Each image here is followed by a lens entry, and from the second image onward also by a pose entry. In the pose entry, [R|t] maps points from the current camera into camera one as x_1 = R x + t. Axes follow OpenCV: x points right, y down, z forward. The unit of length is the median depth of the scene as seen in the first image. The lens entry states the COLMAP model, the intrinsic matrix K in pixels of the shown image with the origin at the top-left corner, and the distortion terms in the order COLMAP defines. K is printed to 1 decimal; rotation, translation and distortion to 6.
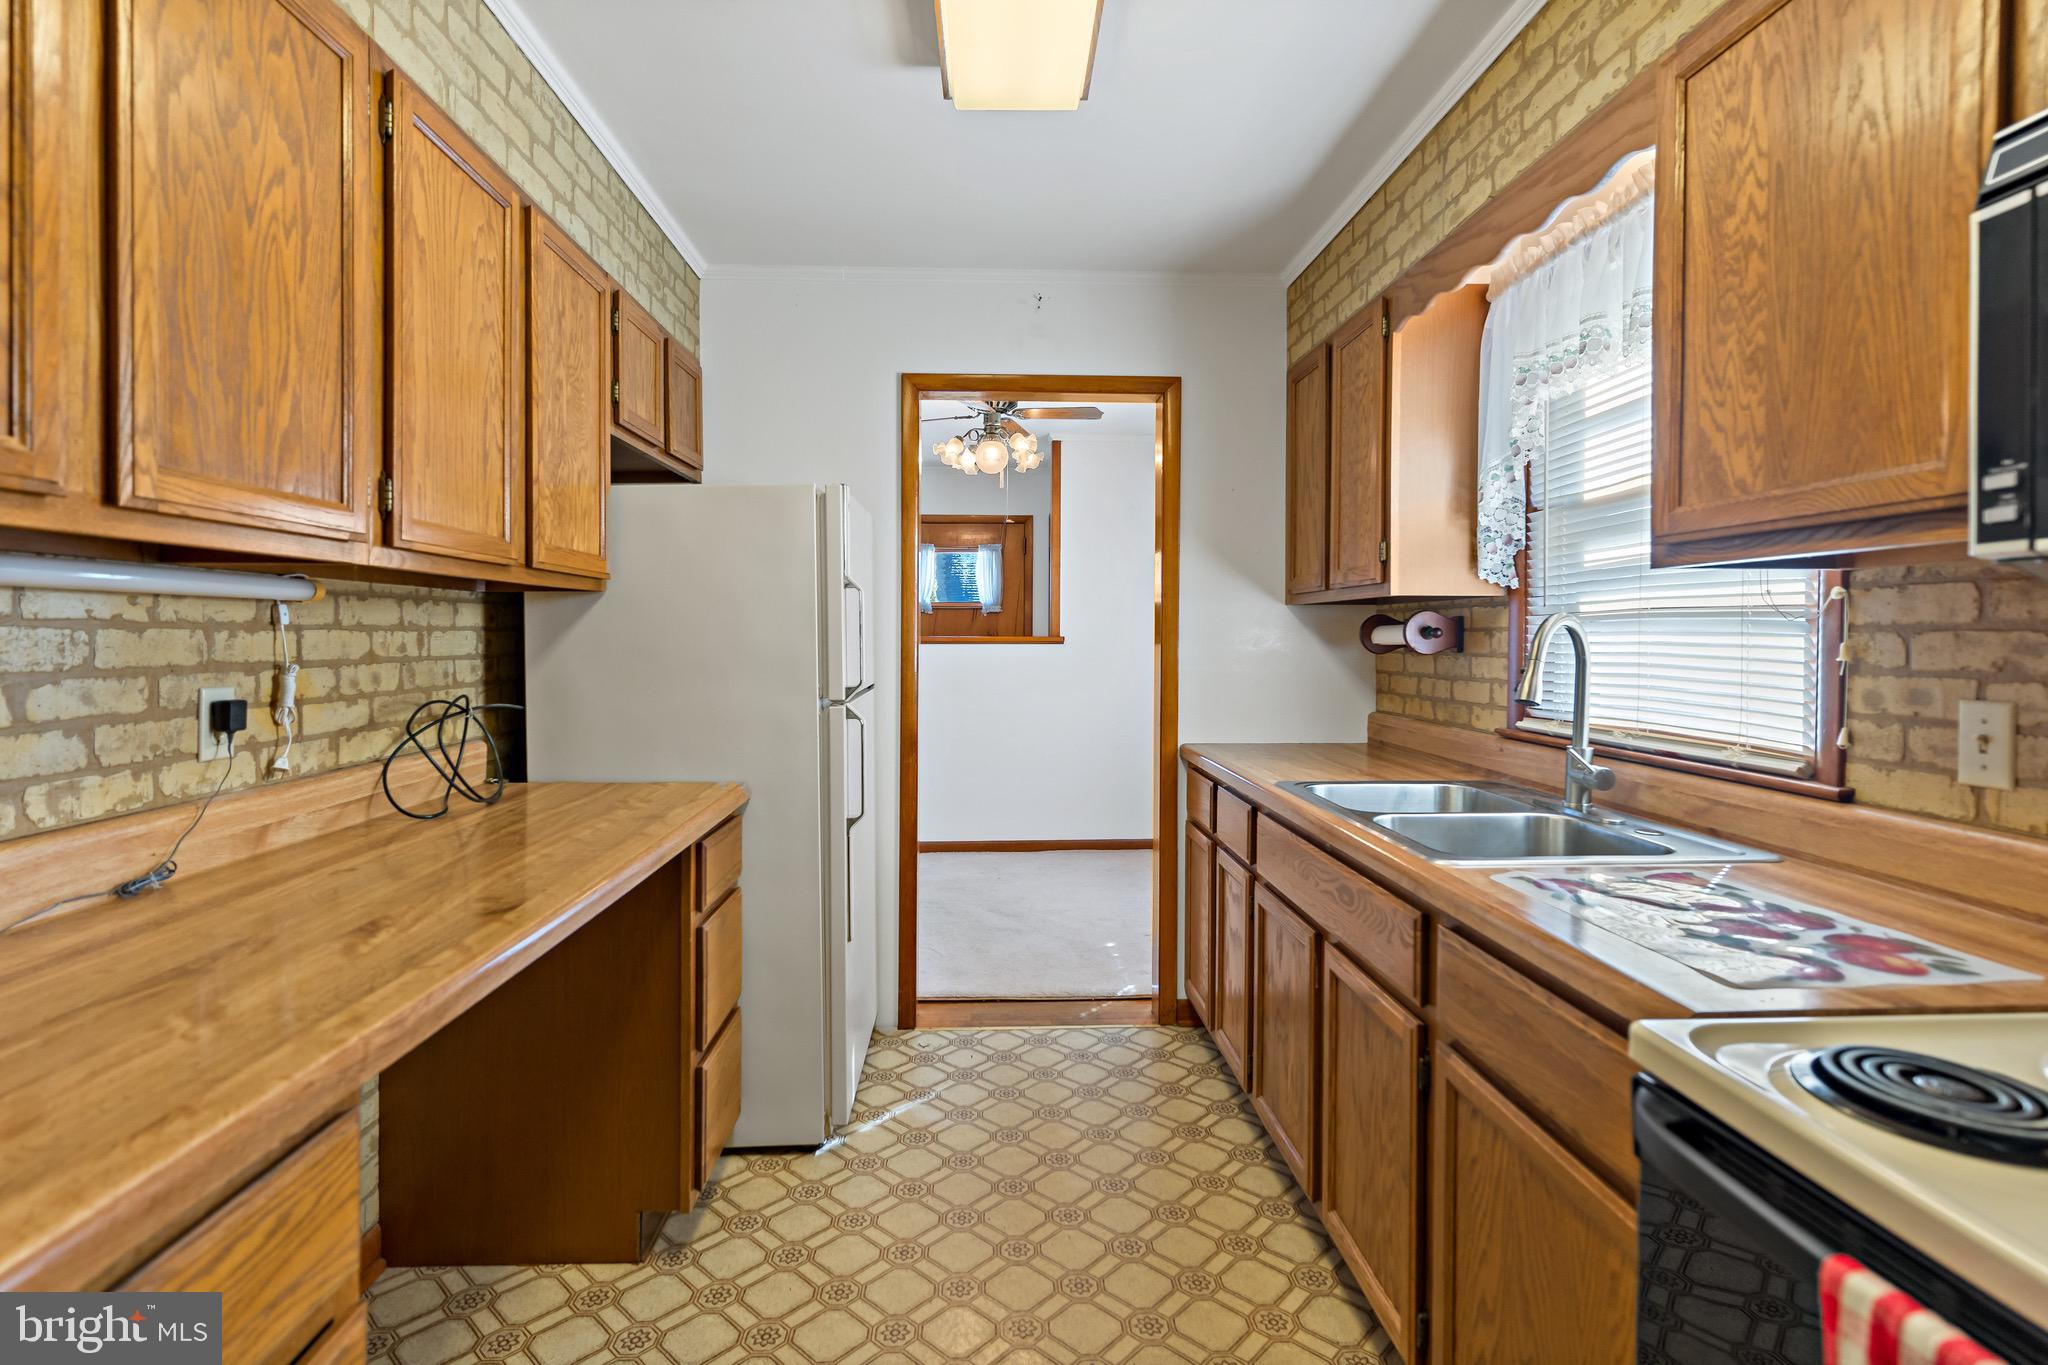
lens RADIAL K [[986.5, 0, 1021.4], [0, 986.5, 634.9], [0, 0, 1]] dist [0.002090, 0.000060]
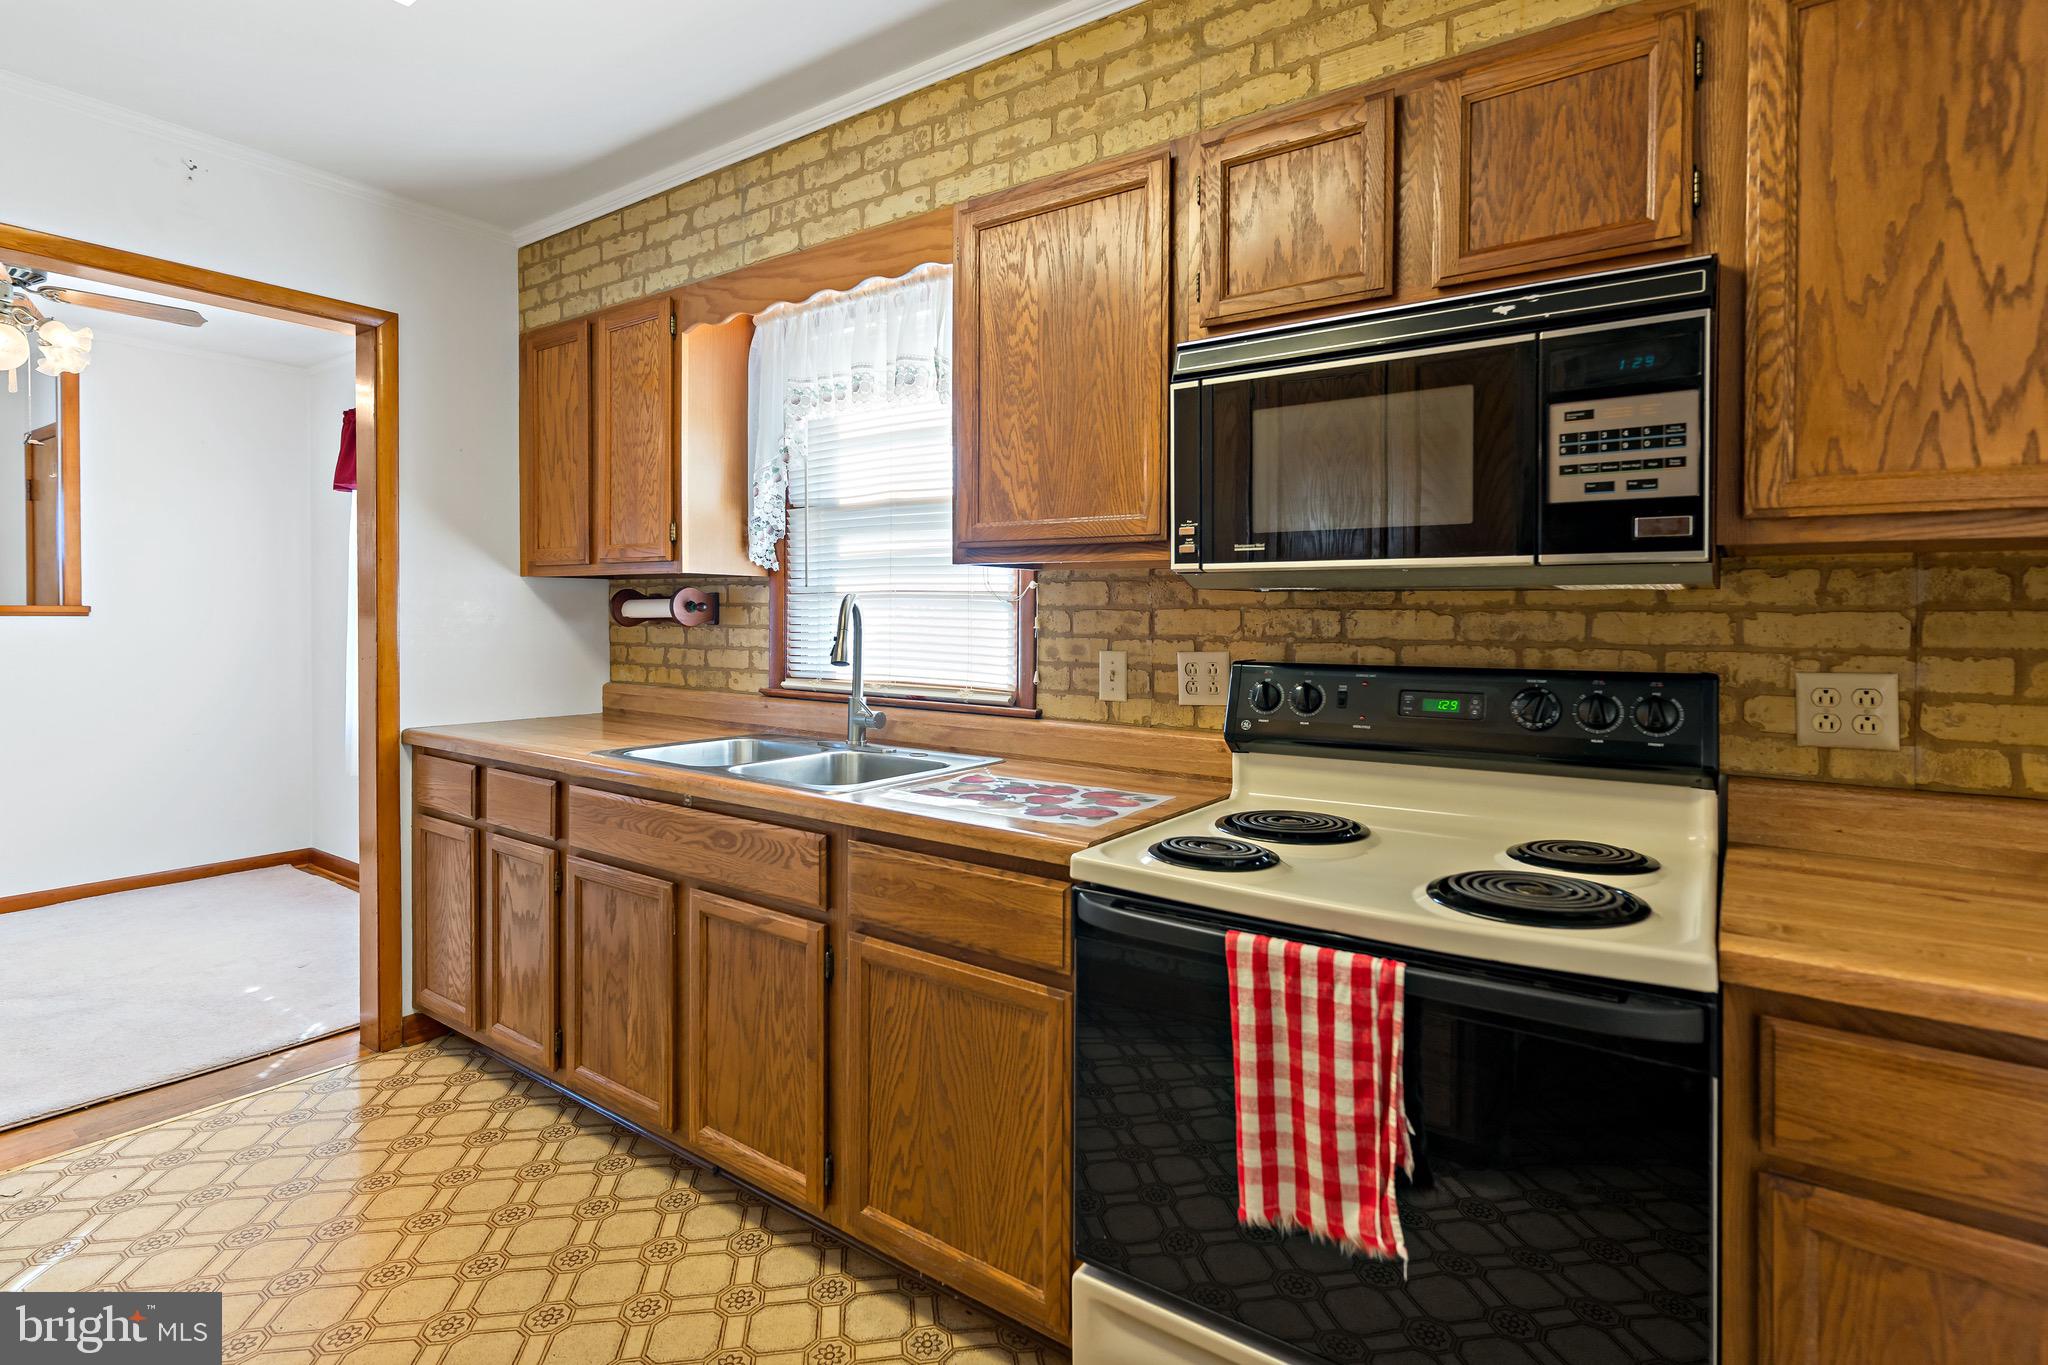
lens RADIAL K [[1012.1, 0, 976.8], [0, 1012.1, 605.0], [0, 0, 1]] dist [0.000546, 0.001750]
pose [[0.638118, 0.011141, 0.769858, -0.332209], [-0.009109, 0.999935, -0.006920, 0.000767], [-0.769884, -0.002597, 0.638178, 0.034814]]
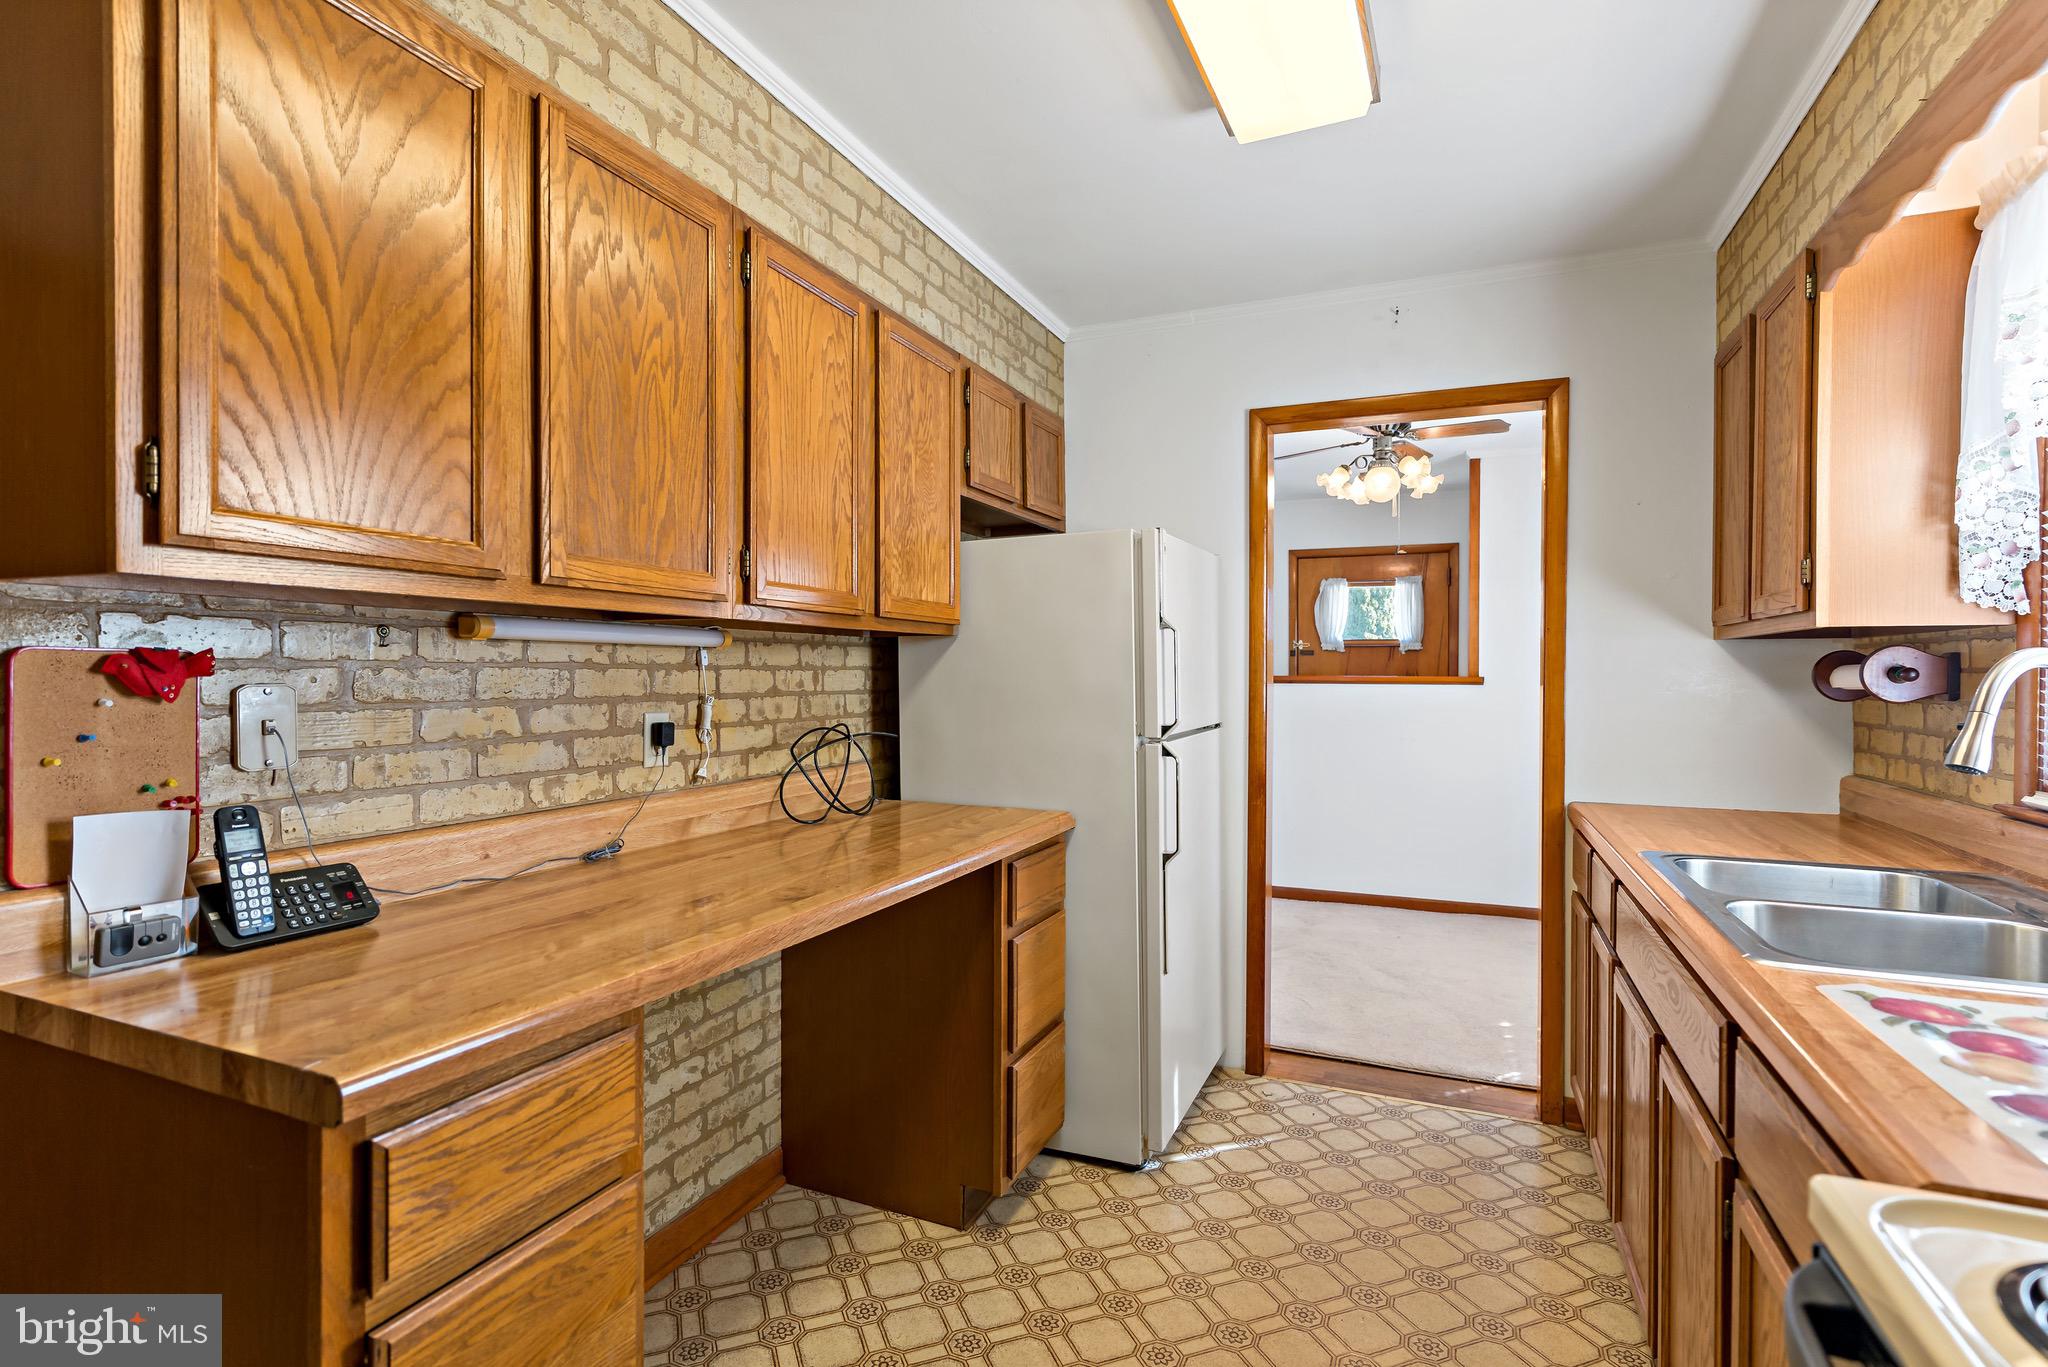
lens RADIAL K [[999.5, 0, 1023.4], [0, 999.5, 672.9], [0, 0, 1]] dist [0.001931, 0.000975]
pose [[0.897370, 0.002739, -0.441270, 0.186068], [-0.002820, 0.999996, 0.000472, -0.002169], [0.441269, 0.000821, 0.897374, 0.004521]]
